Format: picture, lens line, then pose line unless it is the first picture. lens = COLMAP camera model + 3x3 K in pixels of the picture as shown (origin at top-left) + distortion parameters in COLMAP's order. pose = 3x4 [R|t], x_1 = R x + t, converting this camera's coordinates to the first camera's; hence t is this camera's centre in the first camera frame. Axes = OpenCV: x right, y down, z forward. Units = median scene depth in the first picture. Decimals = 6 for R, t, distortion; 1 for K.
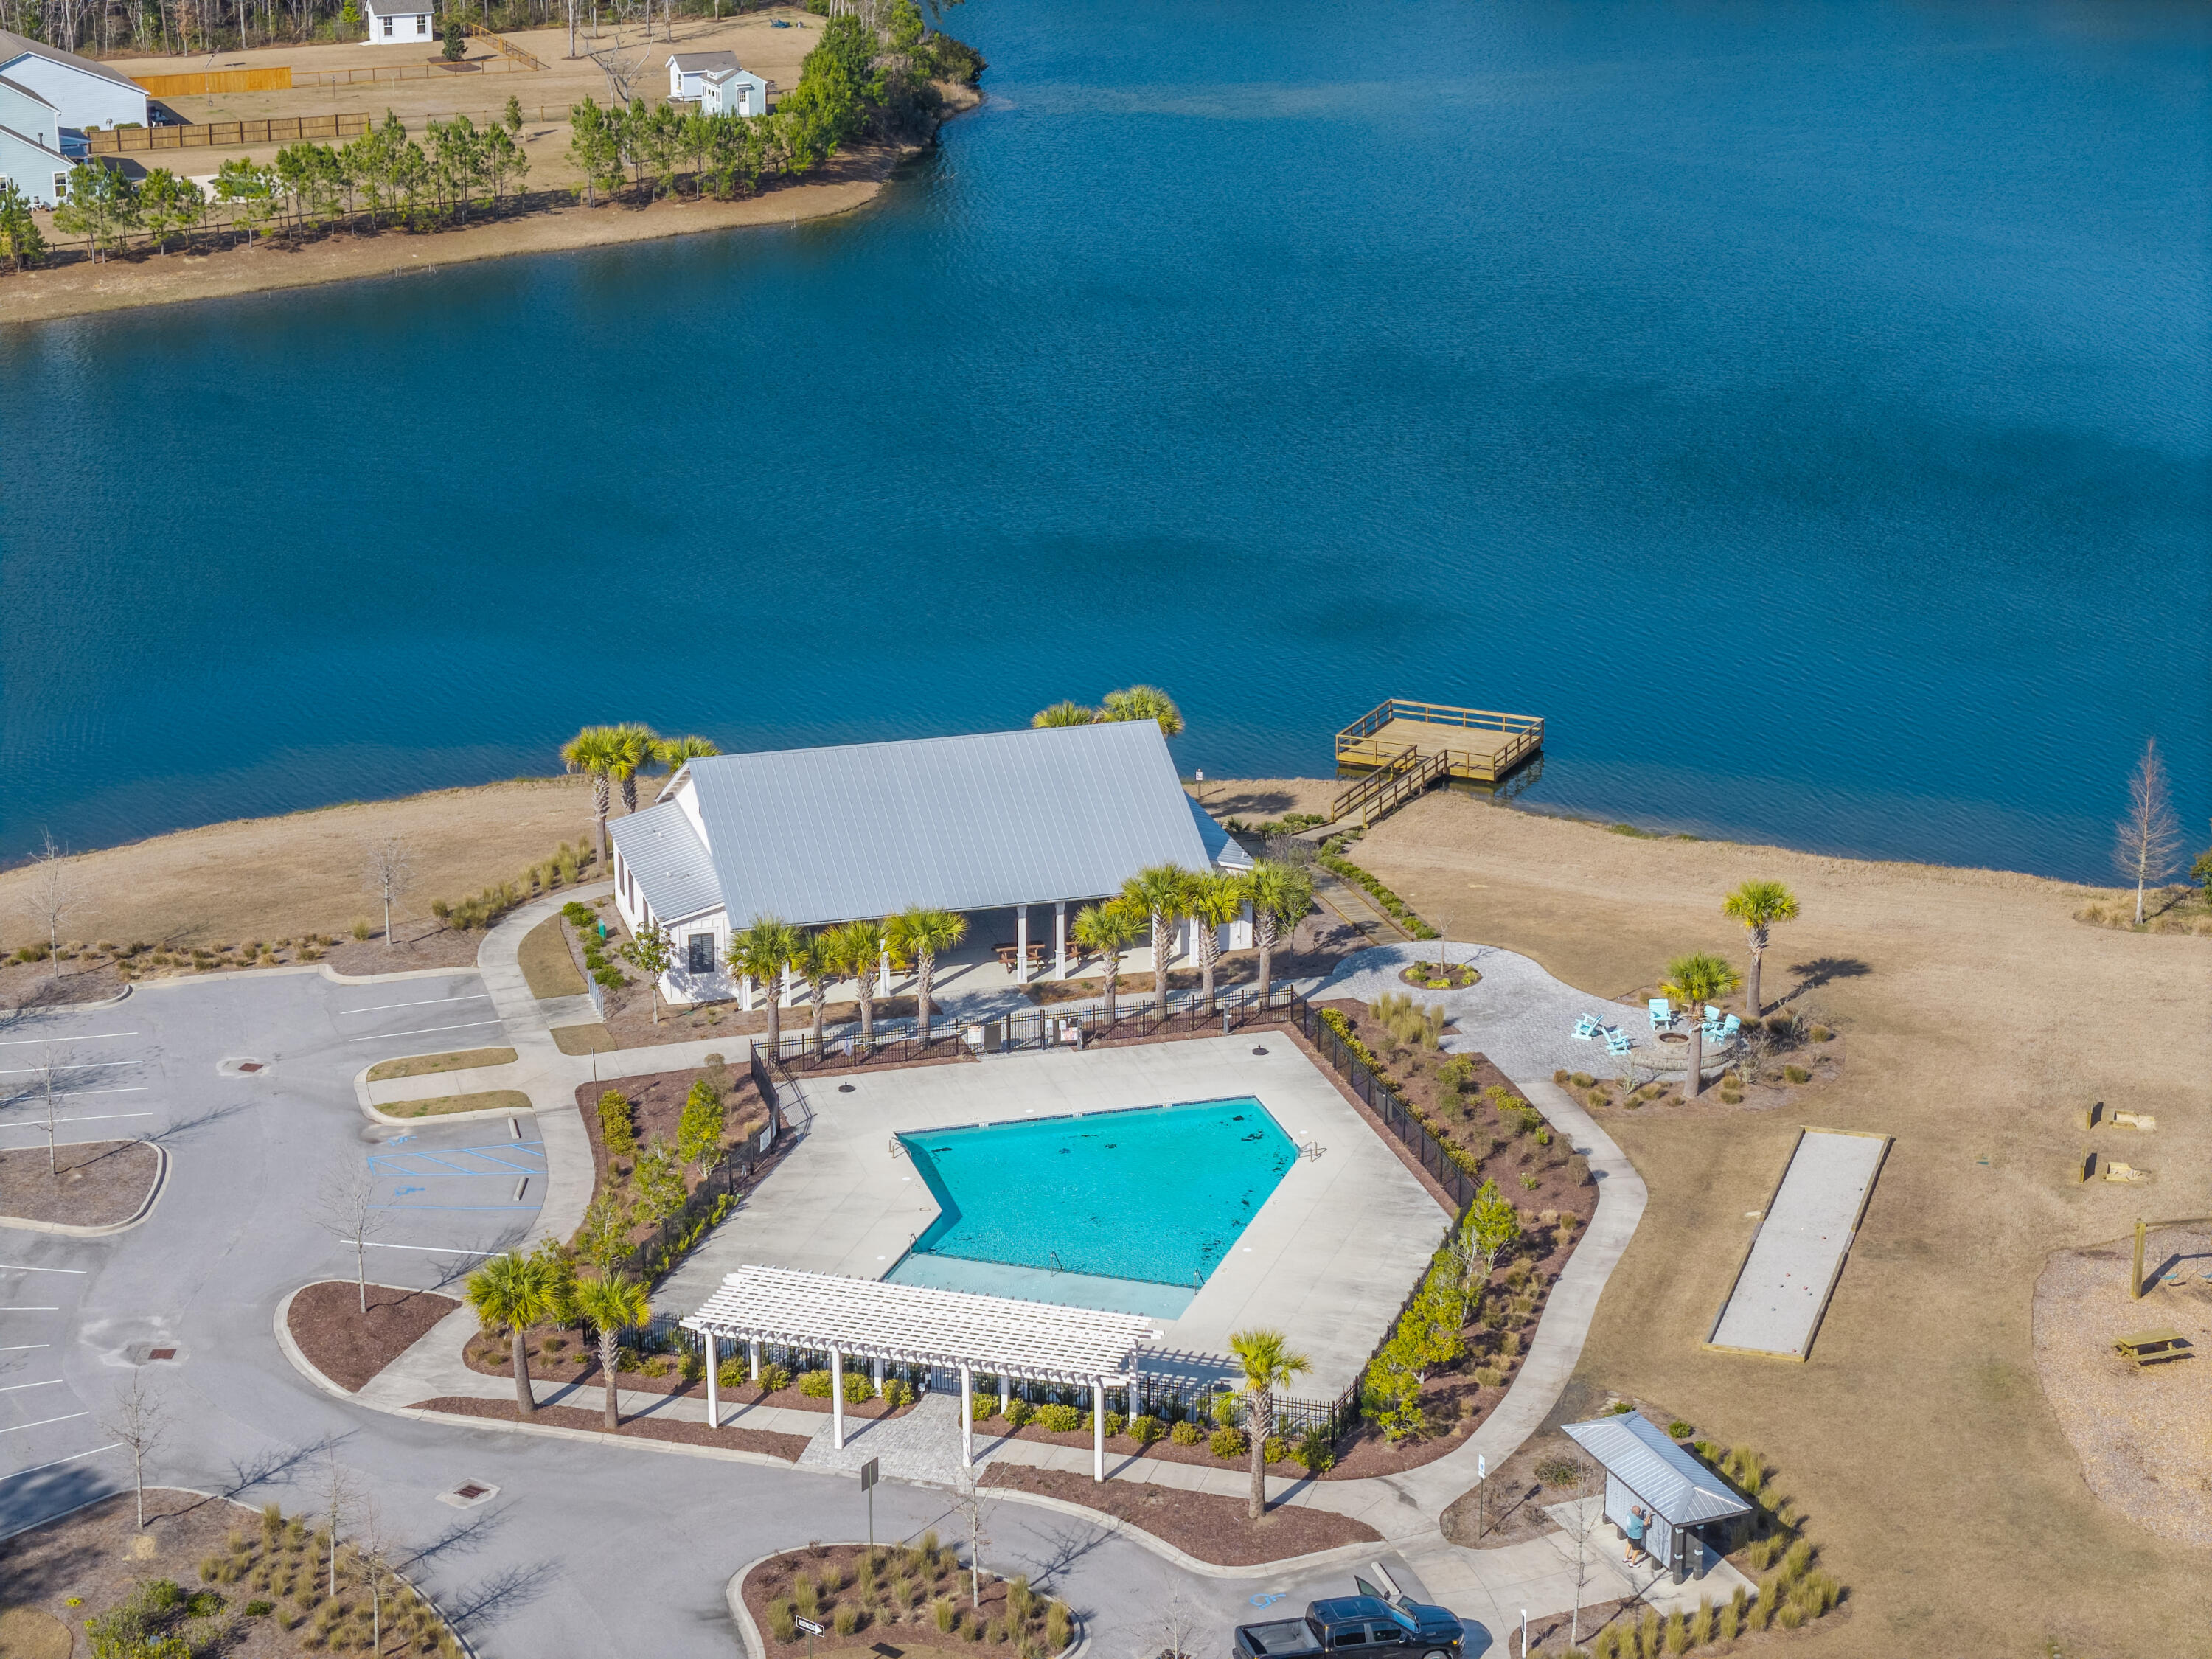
lens RADIAL K [[4339.8, 0, 1135.9], [0, 4339.8, 828.4], [0, 0, 1]] dist [-0.249905, 1.192307]
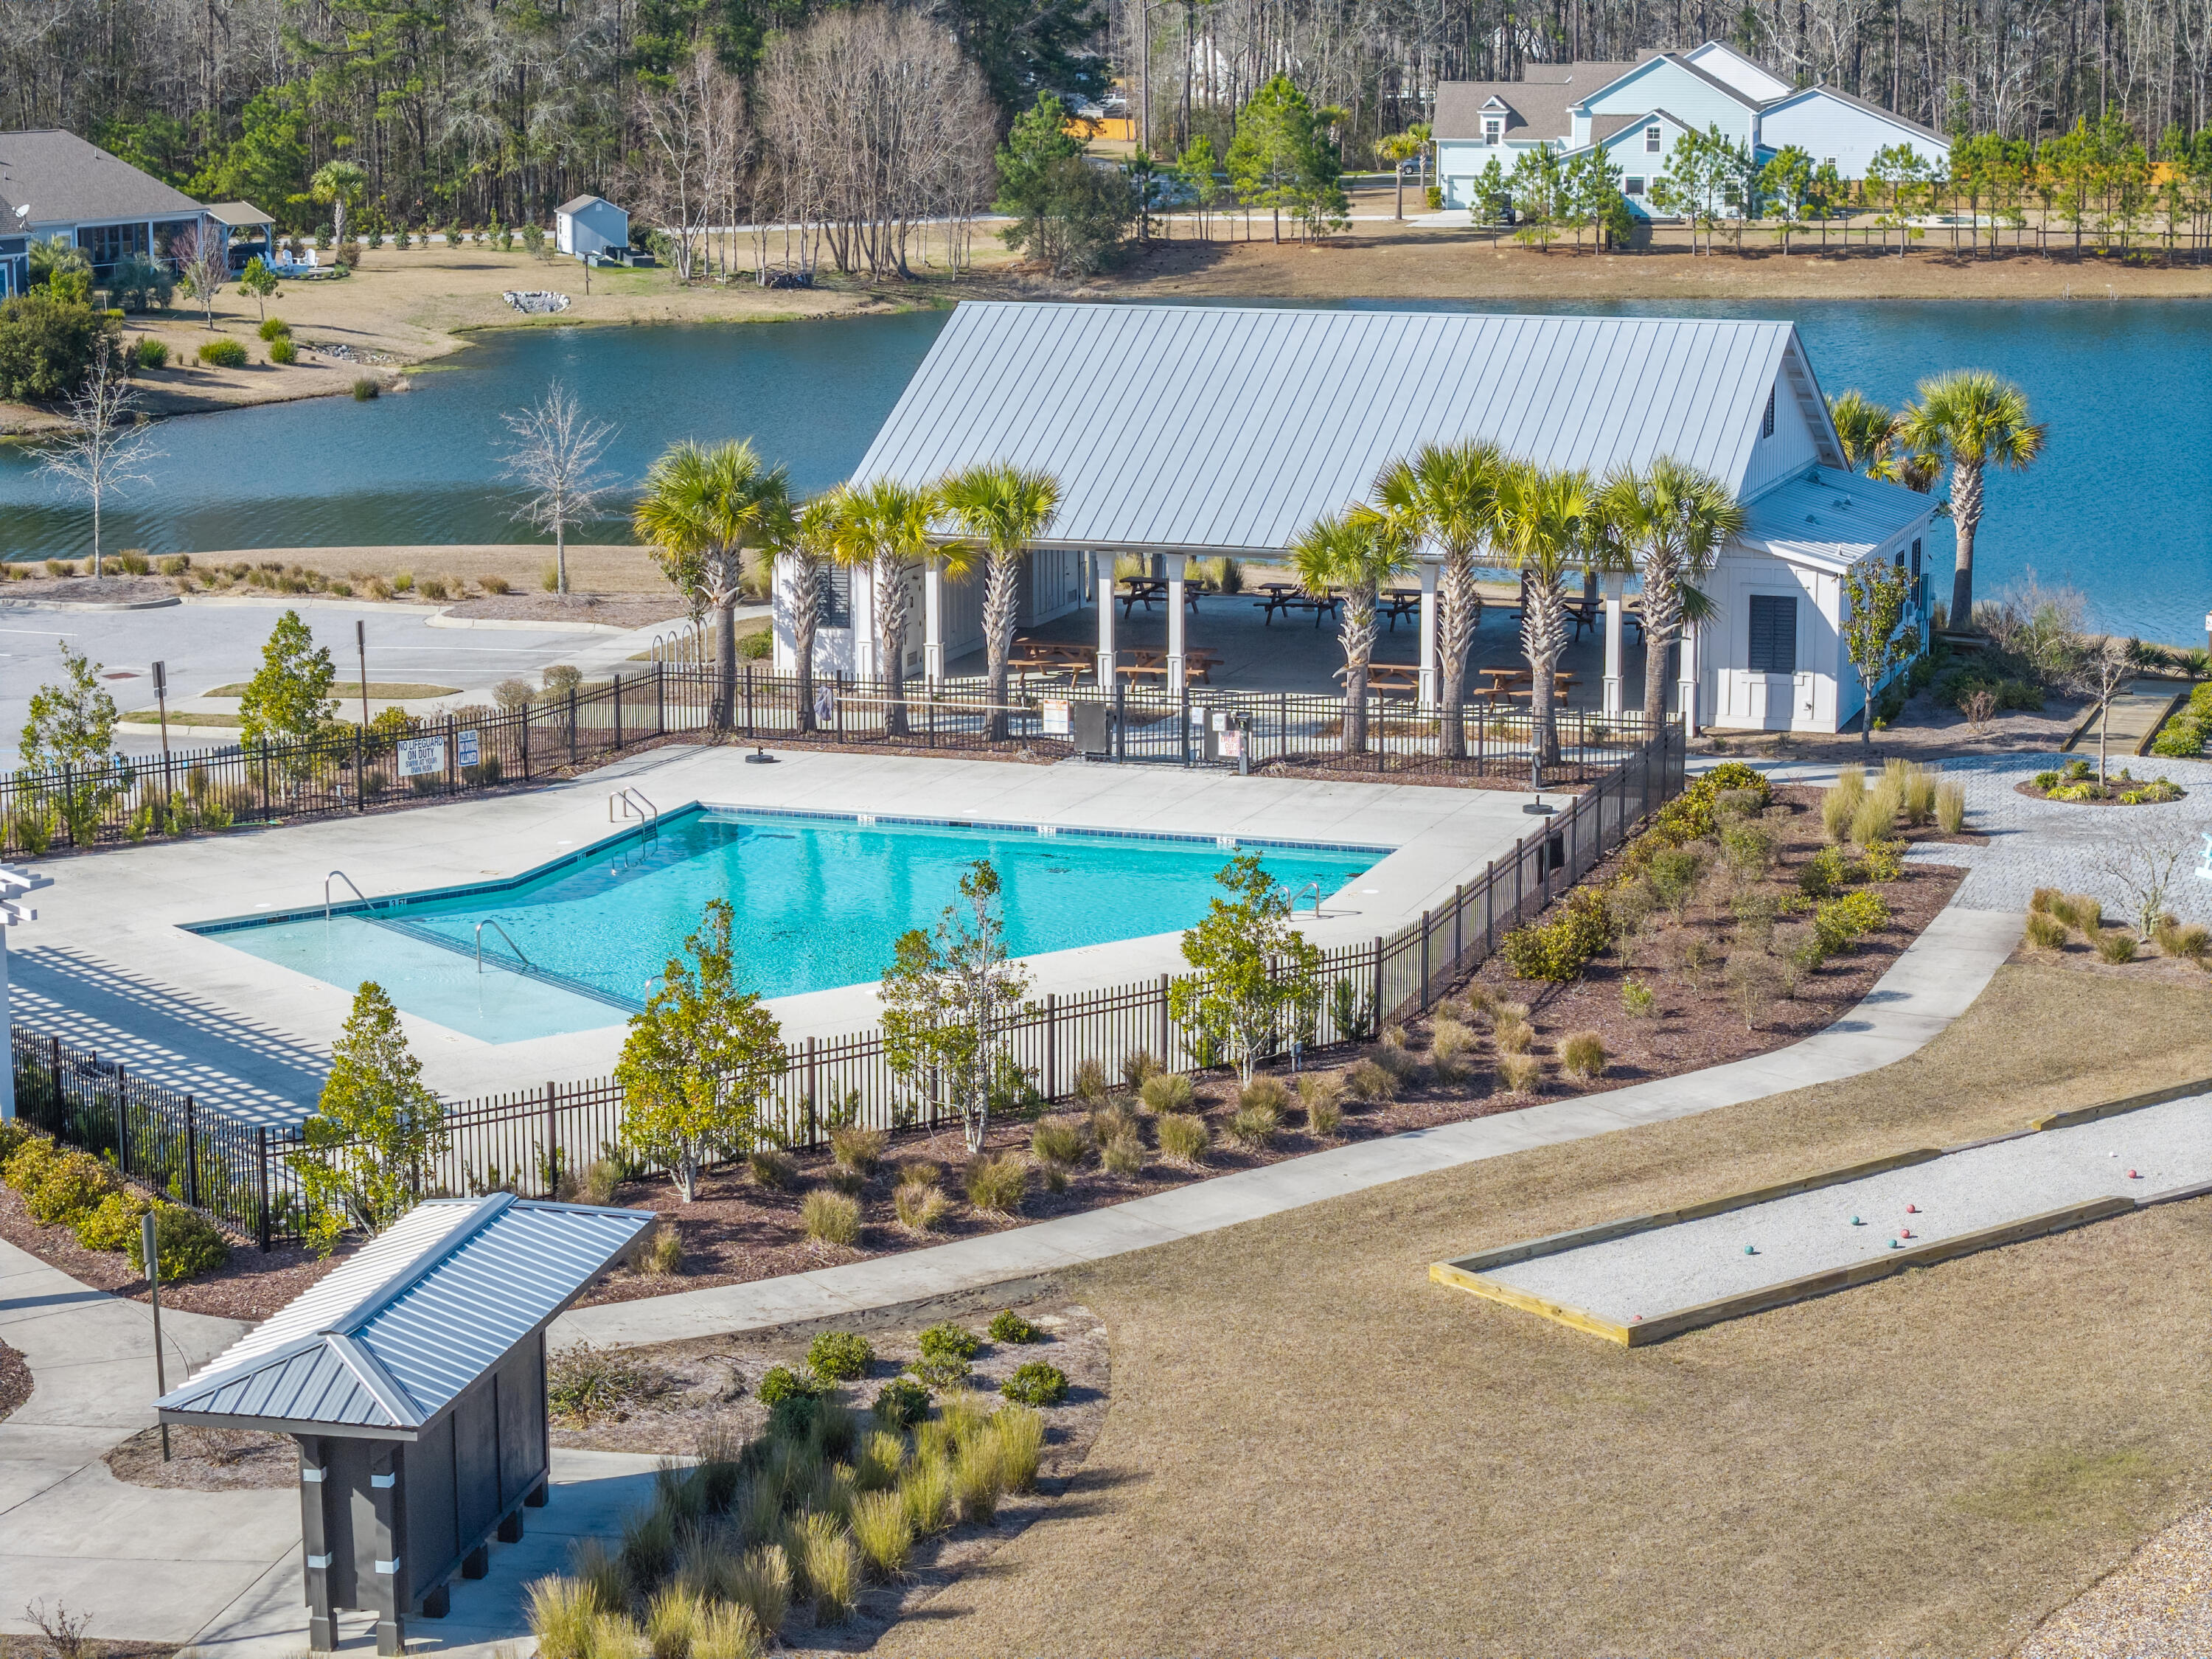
lens RADIAL K [[4339.8, 0, 1135.9], [0, 4339.8, 828.4], [0, 0, 1]] dist [-0.249905, 1.192307]
pose [[0.817616, 0.107276, -0.565681, 0.261170], [-0.178612, 0.981277, -0.072070, 0.094417], [0.547358, 0.159963, 0.821469, 0.562337]]
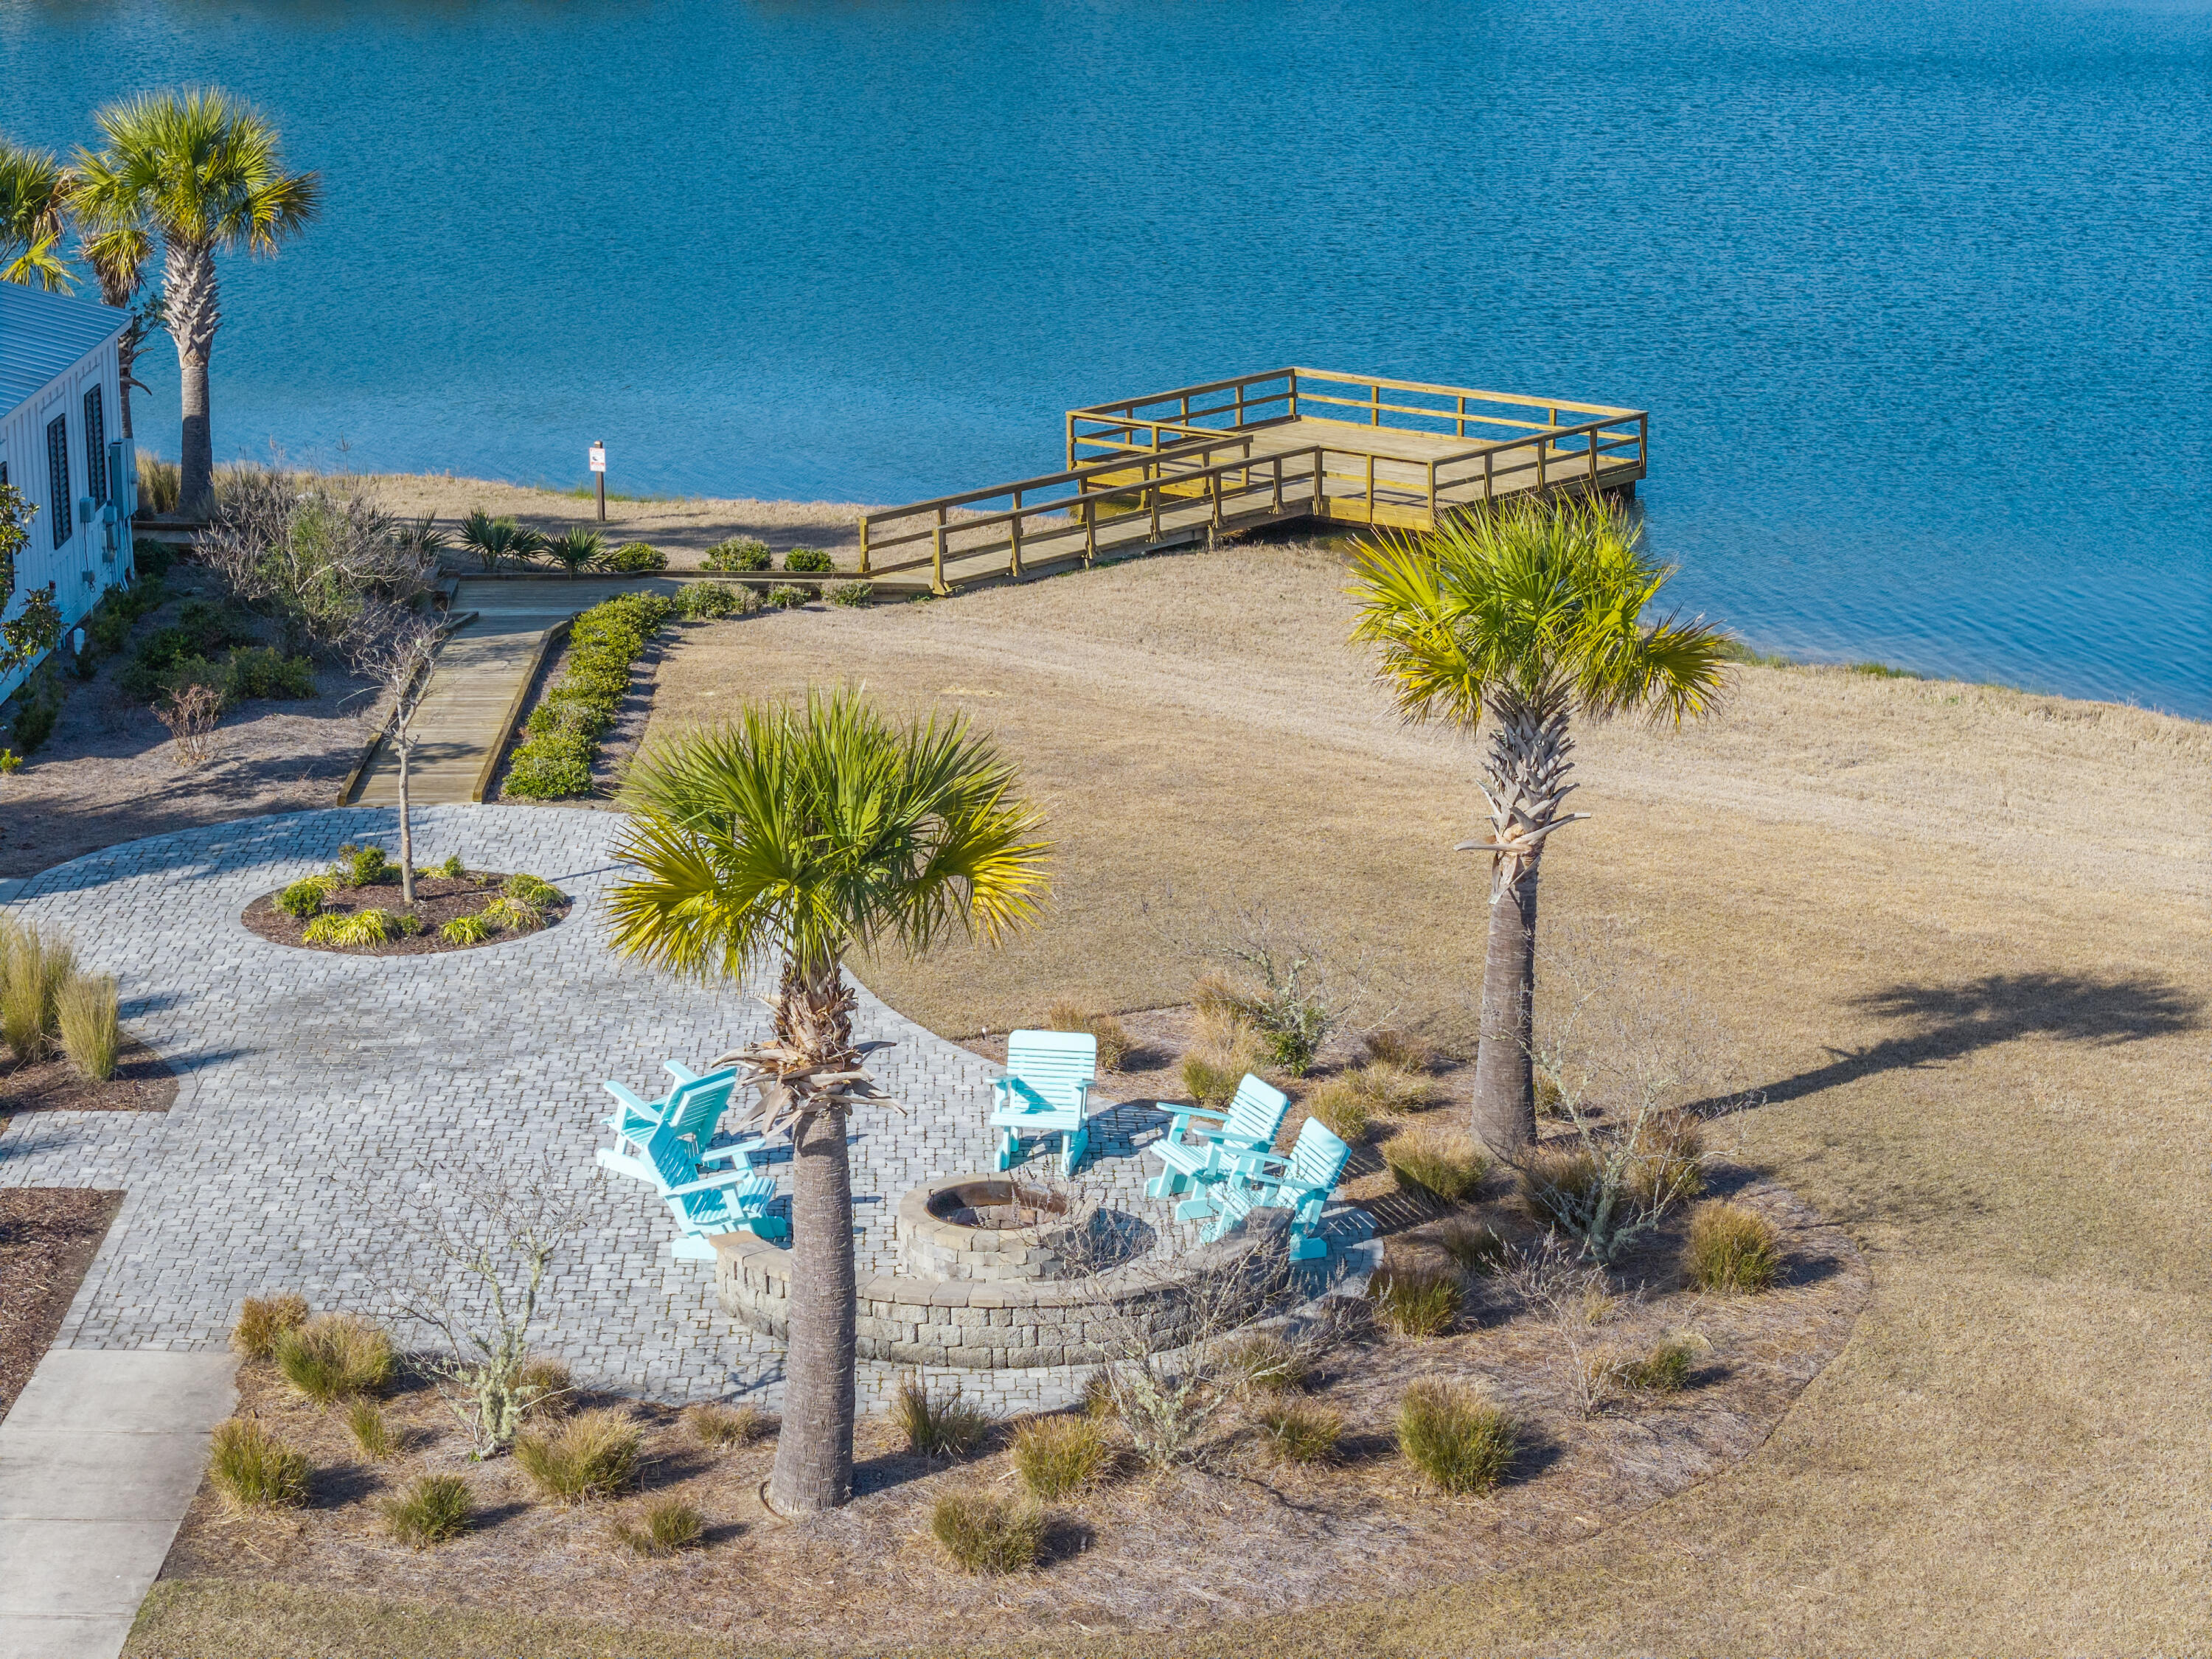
lens RADIAL K [[4339.8, 0, 1135.9], [0, 4339.8, 828.4], [0, 0, 1]] dist [-0.249905, 1.192307]
pose [[0.970473, 0.064525, -0.232419, 0.174649], [-0.077482, 0.995883, -0.047045, 0.039111], [0.228427, 0.063664, 0.971477, 0.785032]]
